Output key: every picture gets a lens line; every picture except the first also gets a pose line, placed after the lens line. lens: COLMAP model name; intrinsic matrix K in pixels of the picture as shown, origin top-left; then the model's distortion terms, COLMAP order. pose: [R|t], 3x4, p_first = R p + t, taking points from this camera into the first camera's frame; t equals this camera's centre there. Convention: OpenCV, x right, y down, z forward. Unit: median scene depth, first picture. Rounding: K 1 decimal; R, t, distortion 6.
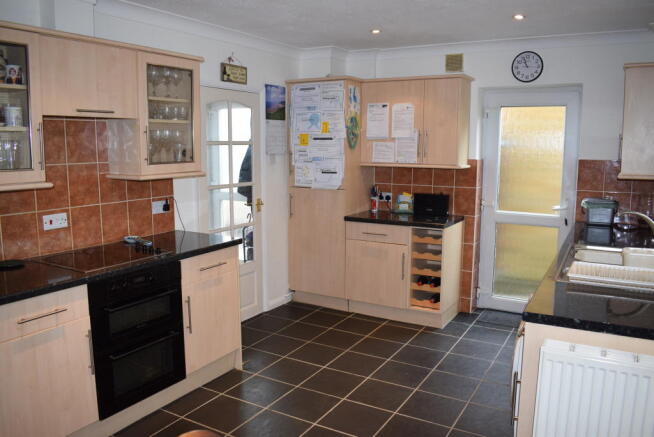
lens RADIAL K [[513.8, 0, 326.8], [0, 513.8, 218.1], [0, 0, 1]] dist [-0.095731, -0.000703]
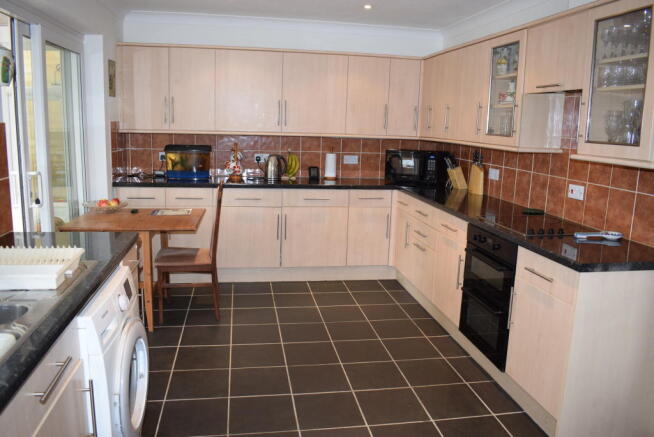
lens RADIAL K [[513.8, 0, 325.5], [0, 513.8, 216.5], [0, 0, 1]] dist [-0.095731, -0.000703]
pose [[-0.773896, 0.087890, -0.627184, 0.538405], [-0.121743, 0.951208, 0.283518, -0.179025], [0.621501, 0.295769, -0.725436, 1.432055]]
